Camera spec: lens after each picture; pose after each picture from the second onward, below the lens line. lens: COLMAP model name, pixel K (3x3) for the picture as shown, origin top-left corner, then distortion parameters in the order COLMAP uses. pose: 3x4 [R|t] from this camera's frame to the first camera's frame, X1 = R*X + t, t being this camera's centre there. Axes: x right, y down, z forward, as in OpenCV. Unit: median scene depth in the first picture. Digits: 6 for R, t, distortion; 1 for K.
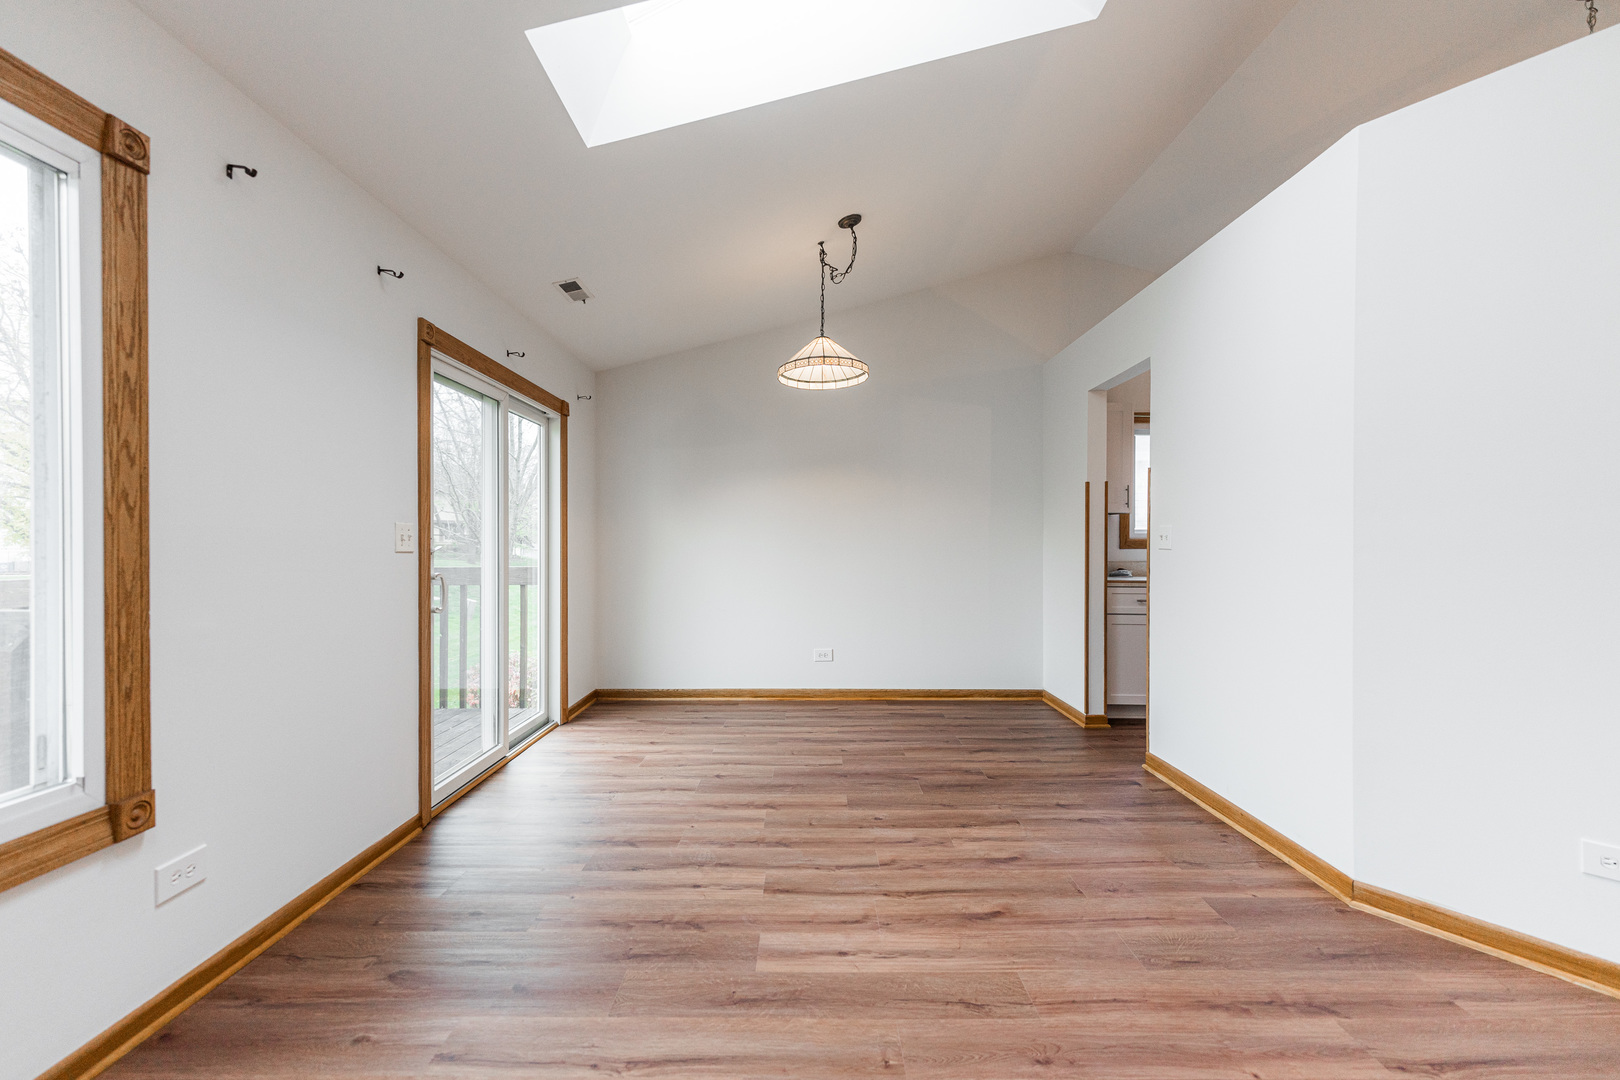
lens RADIAL K [[663.7, 0, 810.2], [0, 663.7, 555.6], [0, 0, 1]] dist [0.000914, 0.000795]
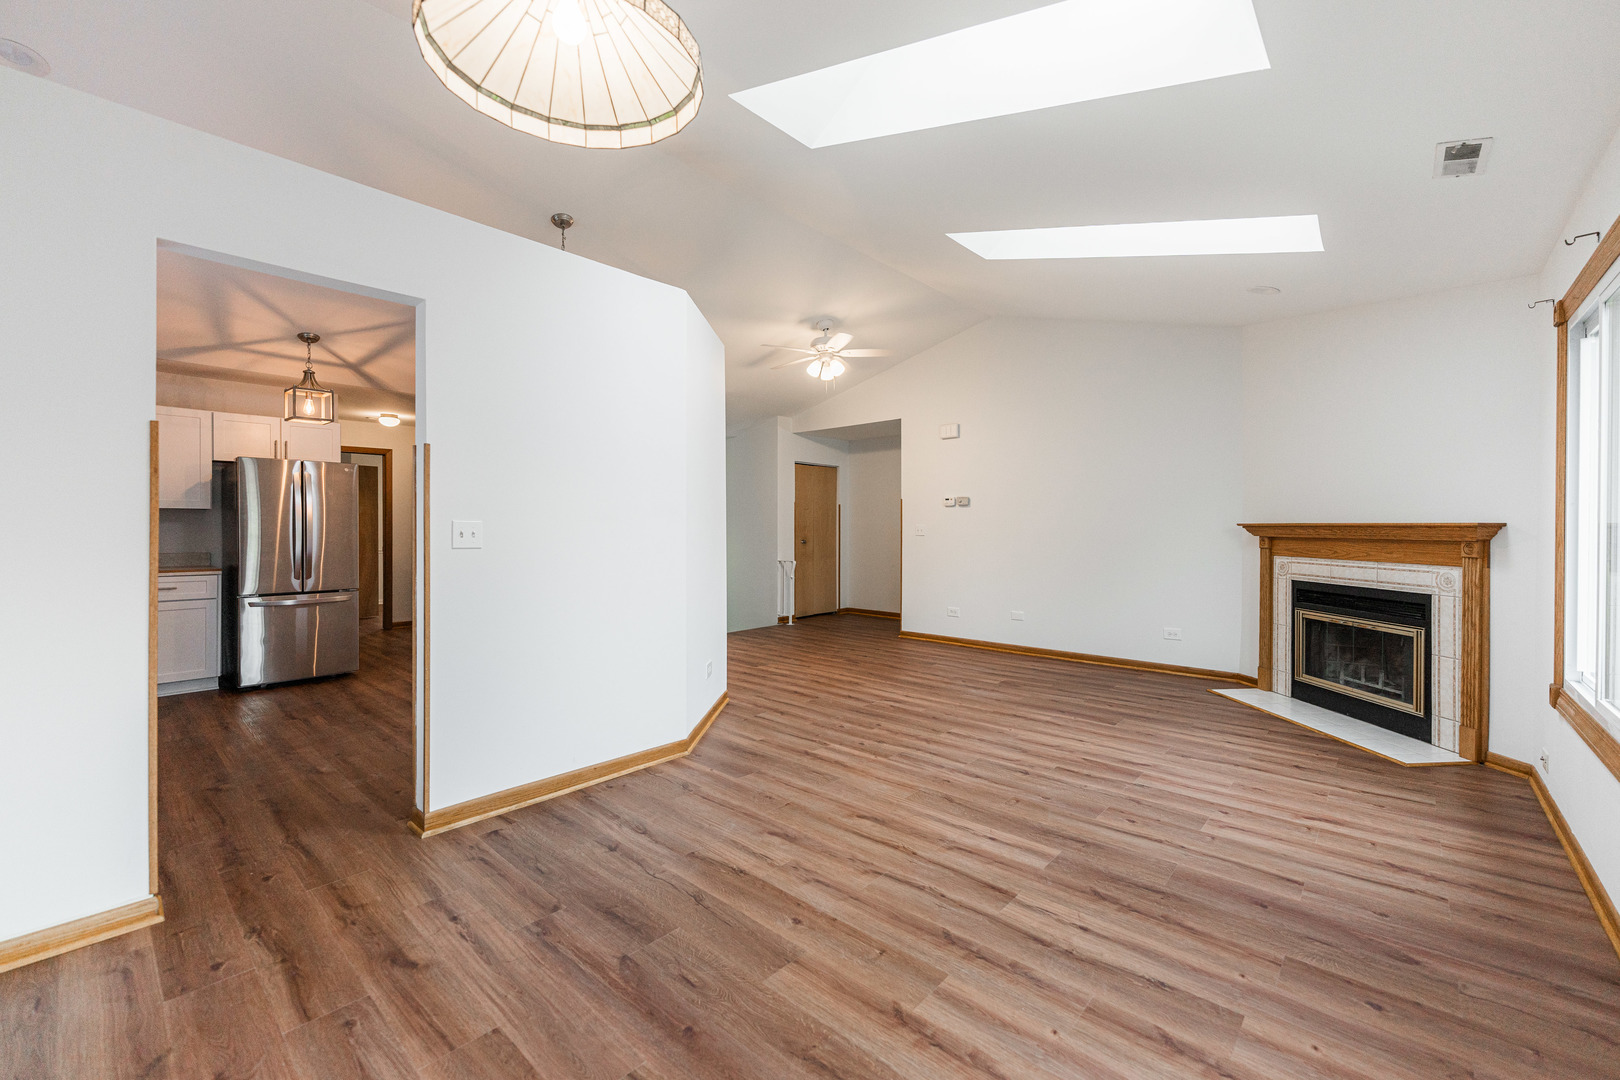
lens RADIAL K [[663.7, 0, 801.7], [0, 663.7, 531.5], [0, 0, 1]] dist [0.000914, 0.000795]
pose [[-0.739058, -0.001835, 0.673640, -0.462326], [0.013051, 0.999770, 0.017042, -0.053277], [-0.673516, 0.021387, -0.738863, 1.791364]]
